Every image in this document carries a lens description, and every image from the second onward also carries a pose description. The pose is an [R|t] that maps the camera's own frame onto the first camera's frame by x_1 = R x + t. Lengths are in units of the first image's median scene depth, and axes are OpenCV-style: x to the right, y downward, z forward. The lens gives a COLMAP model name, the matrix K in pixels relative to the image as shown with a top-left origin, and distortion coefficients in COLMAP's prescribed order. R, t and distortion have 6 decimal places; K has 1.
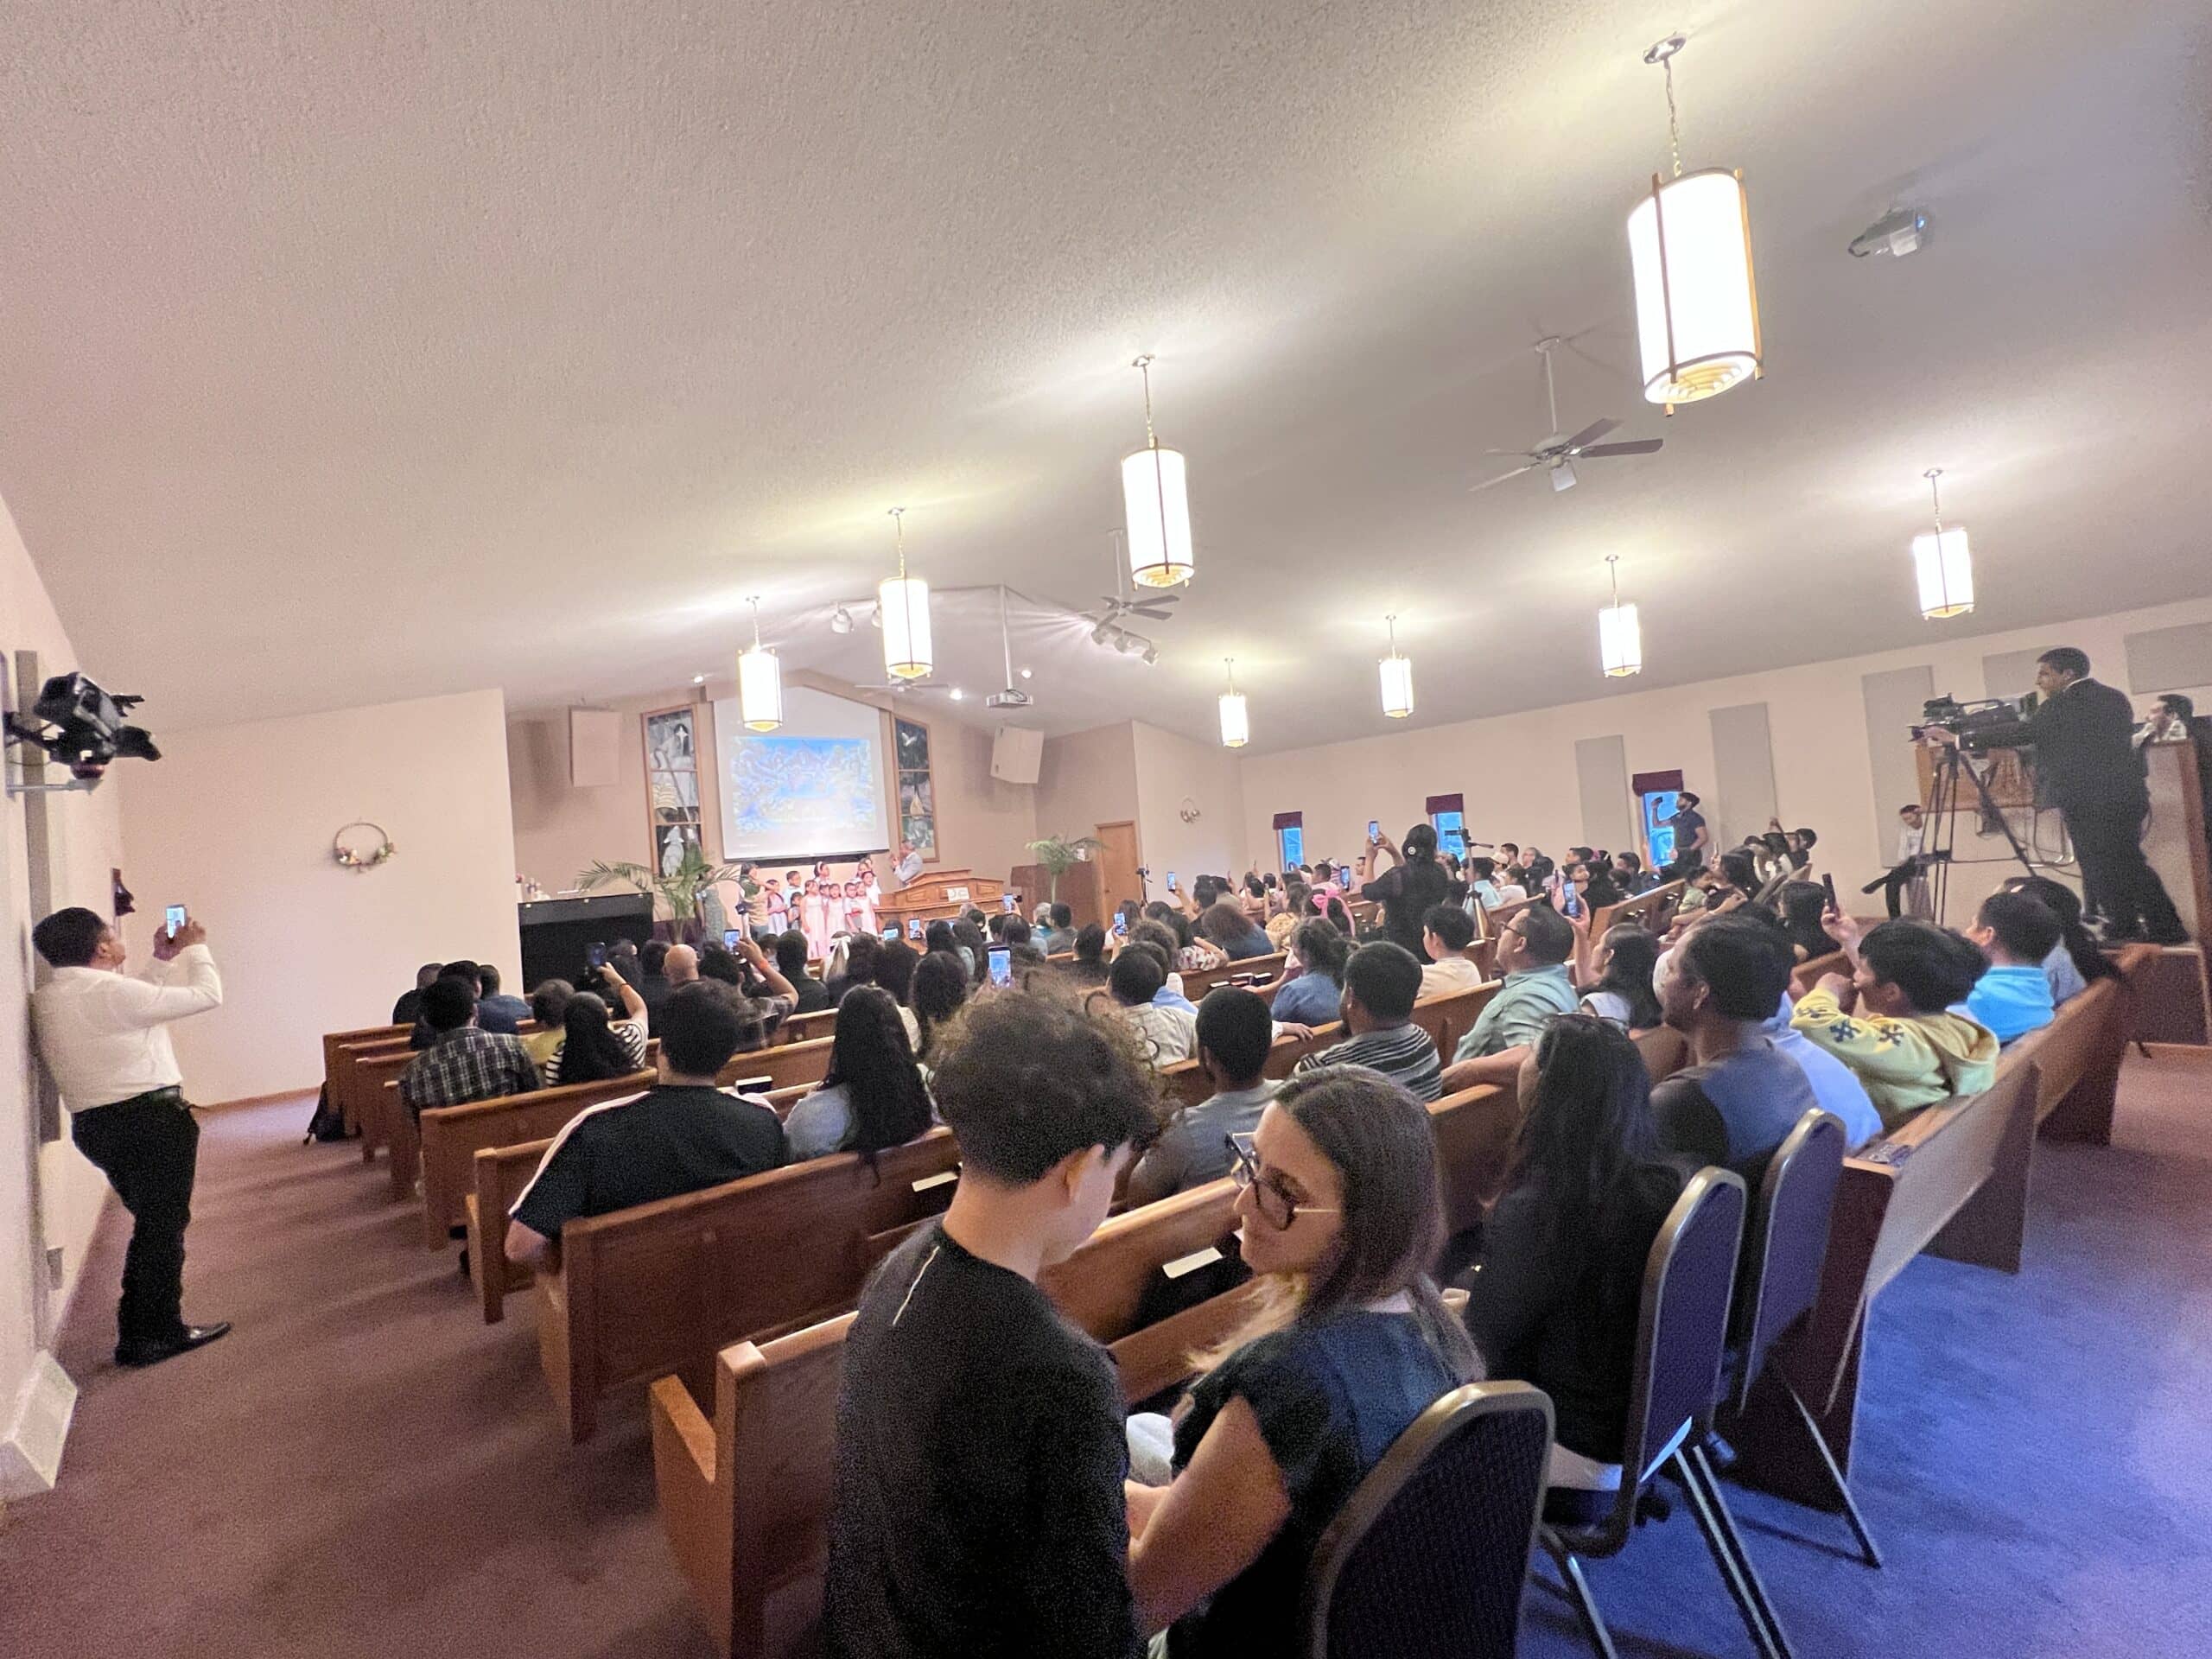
lens RADIAL K [[961.8, 0, 1106.0], [0, 961.8, 829.5], [0, 0, 1]] dist [0.000577, -0.000429]
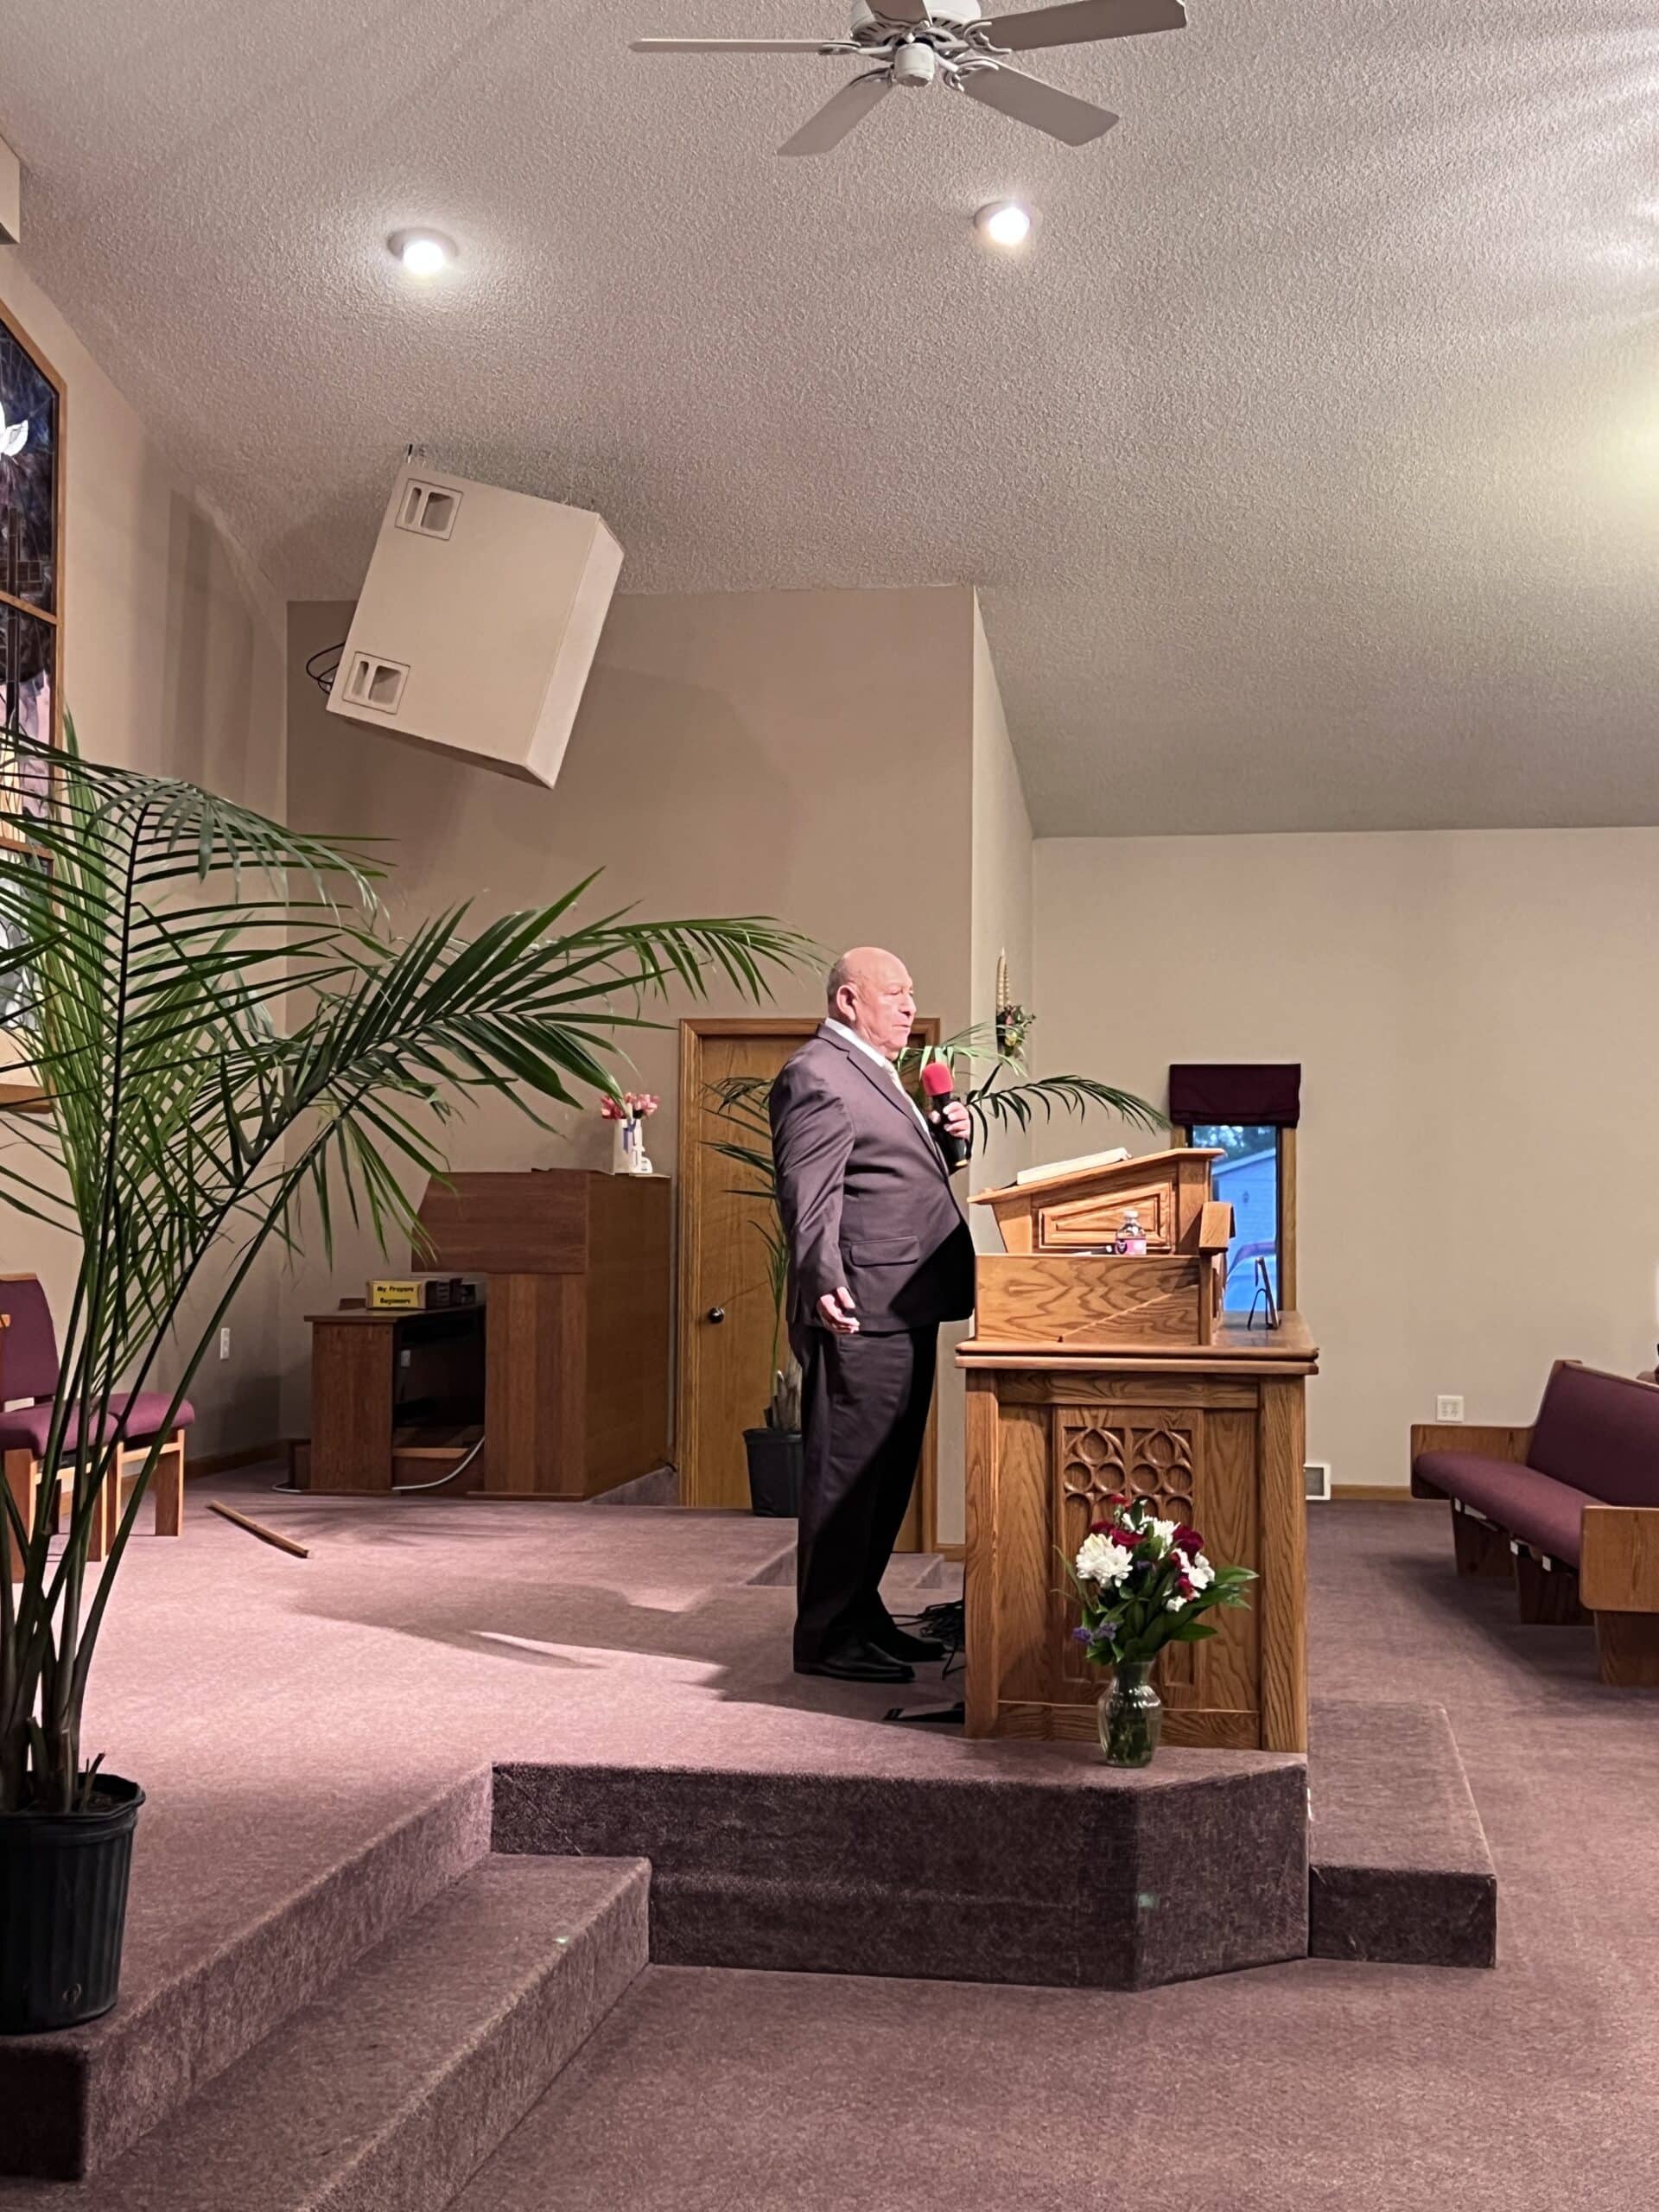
lens RADIAL K [[2869.5, 0, 829.5], [0, 2869.5, 1106.0], [0, 0, 1]] dist [0.069647, -0.039431]
pose [[0.789212, 0.105718, 0.604953, -0.603847], [-0.087635, 0.994377, -0.059444, 0.080437], [-0.607836, -0.006101, 0.794039, 0.705364]]
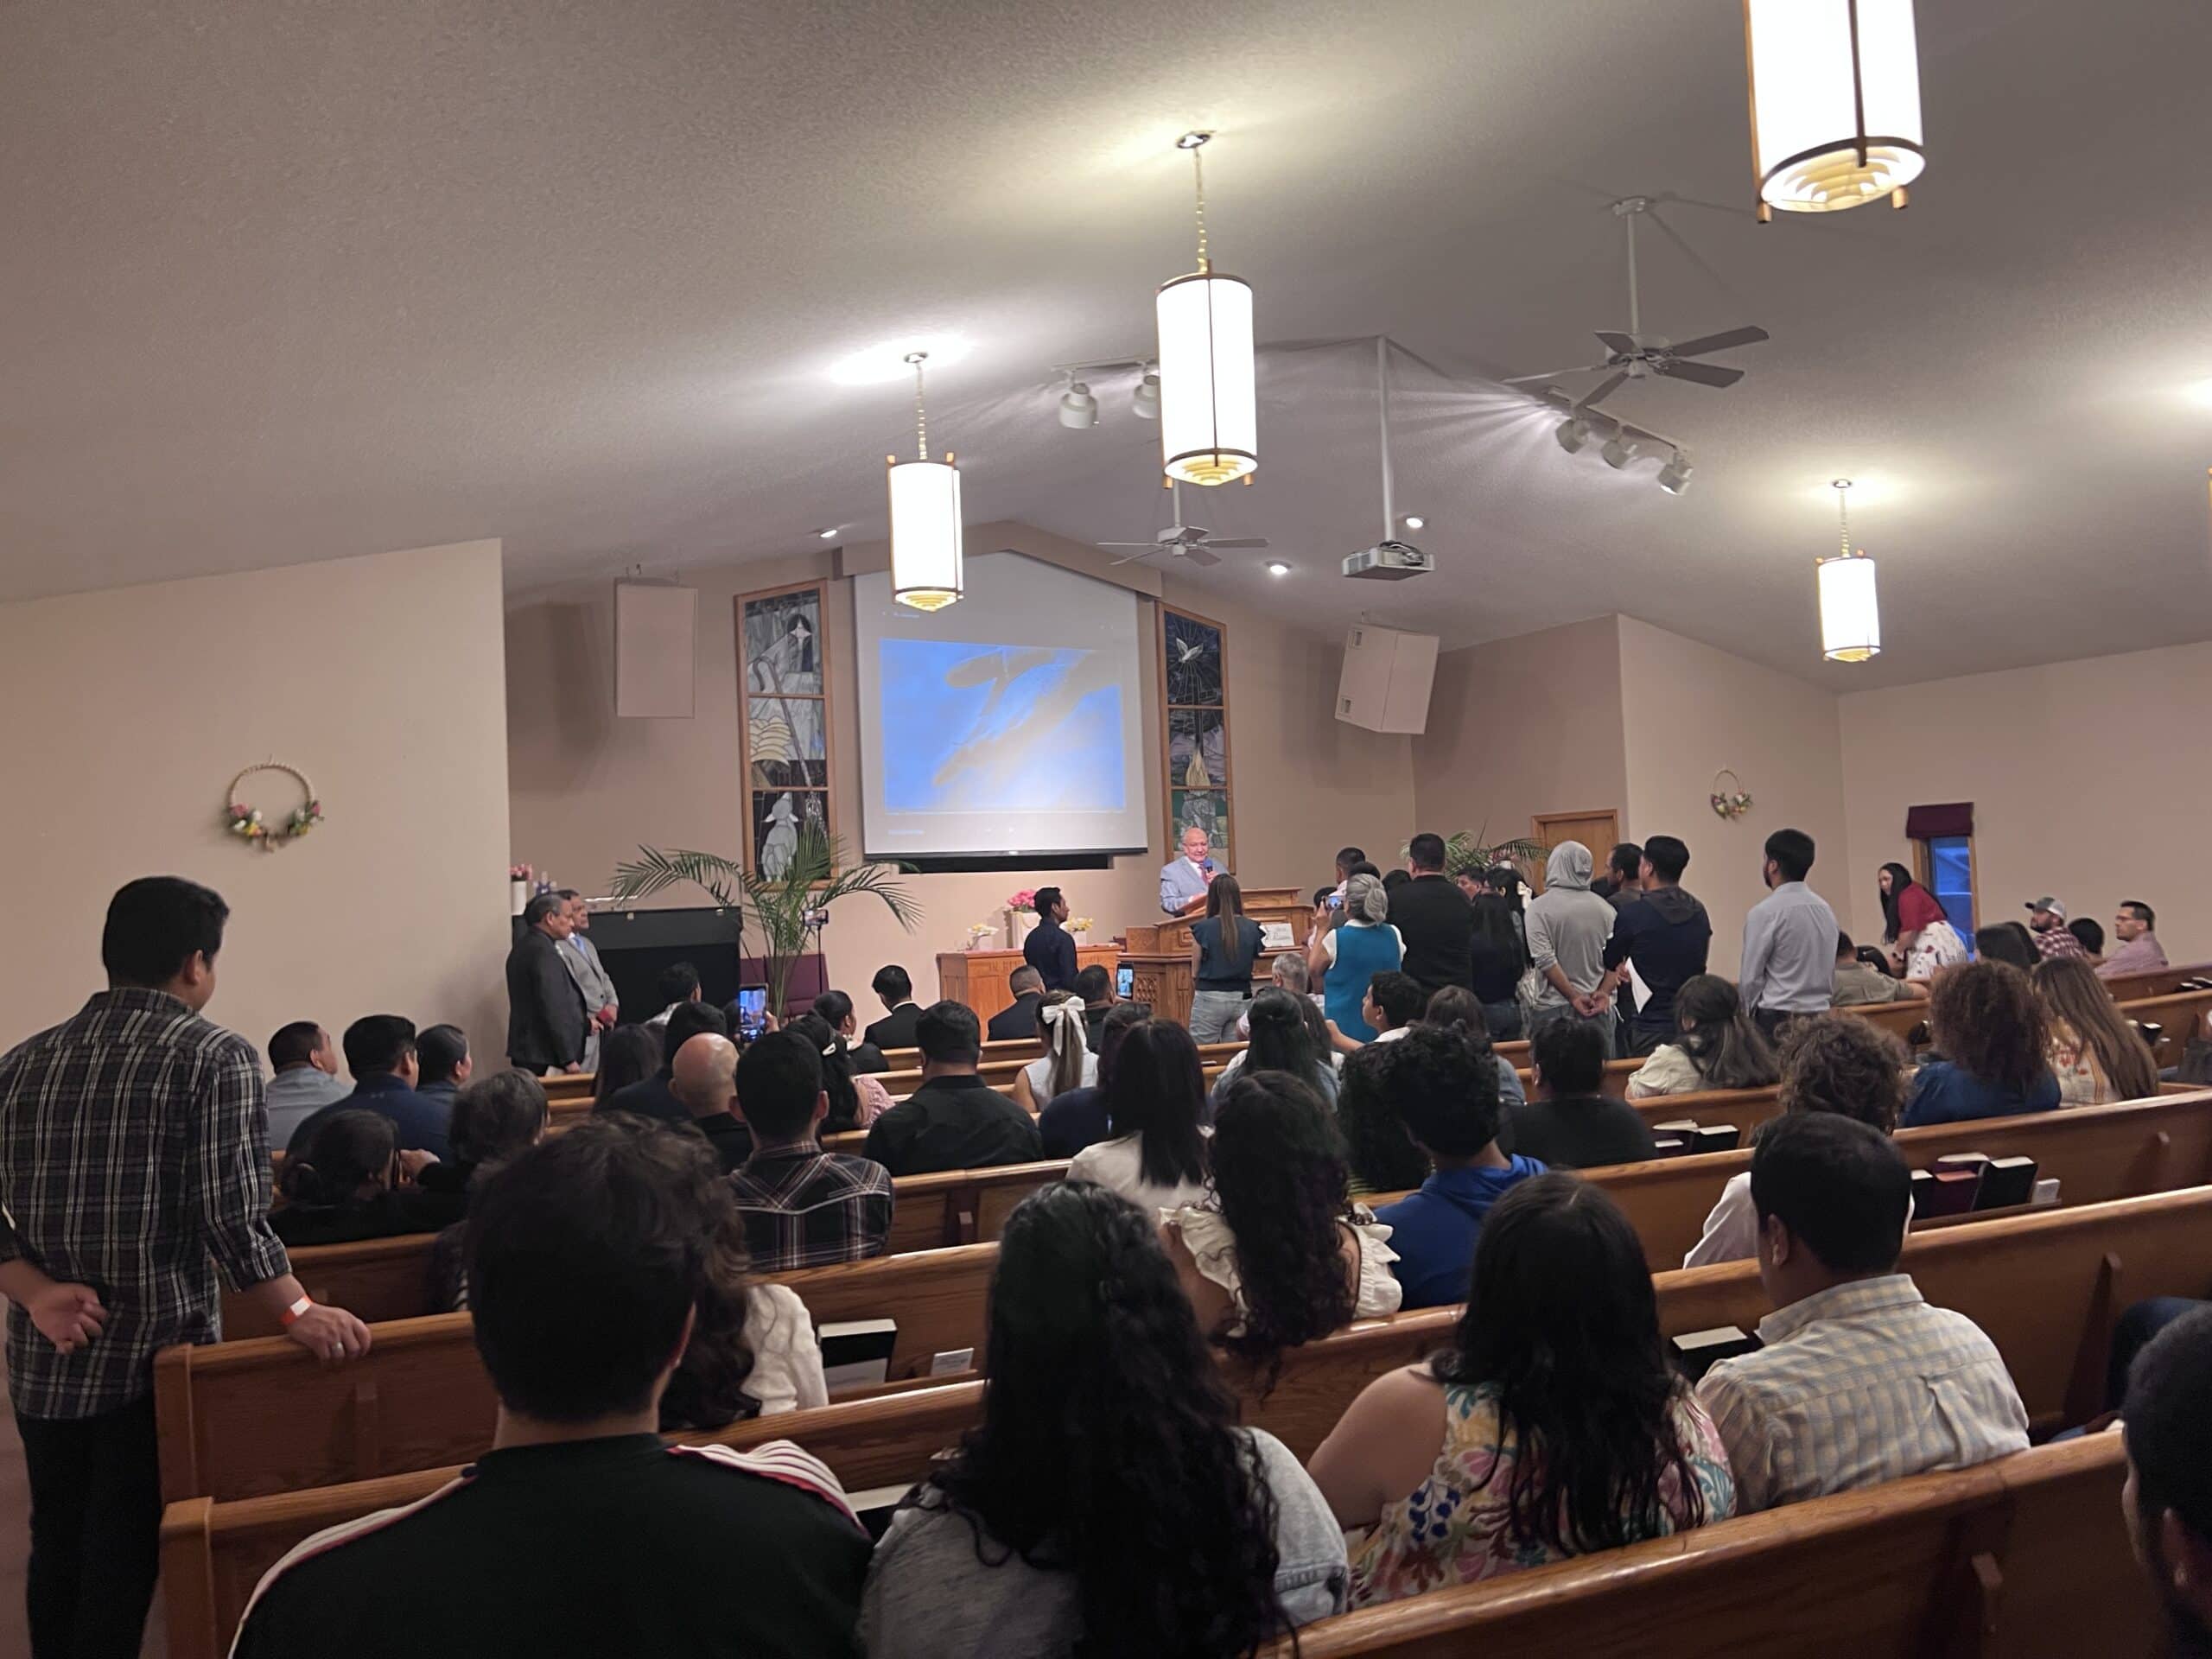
lens RADIAL K [[1651.5, 0, 1123.4], [0, 1651.5, 827.1], [0, 0, 1]] dist [0.099922, -0.125201]
pose [[0.972545, 0.032525, -0.230433, -0.029738], [-0.032919, 0.999456, 0.002134, 0.009570], [0.230377, 0.005510, 0.973086, 0.108002]]
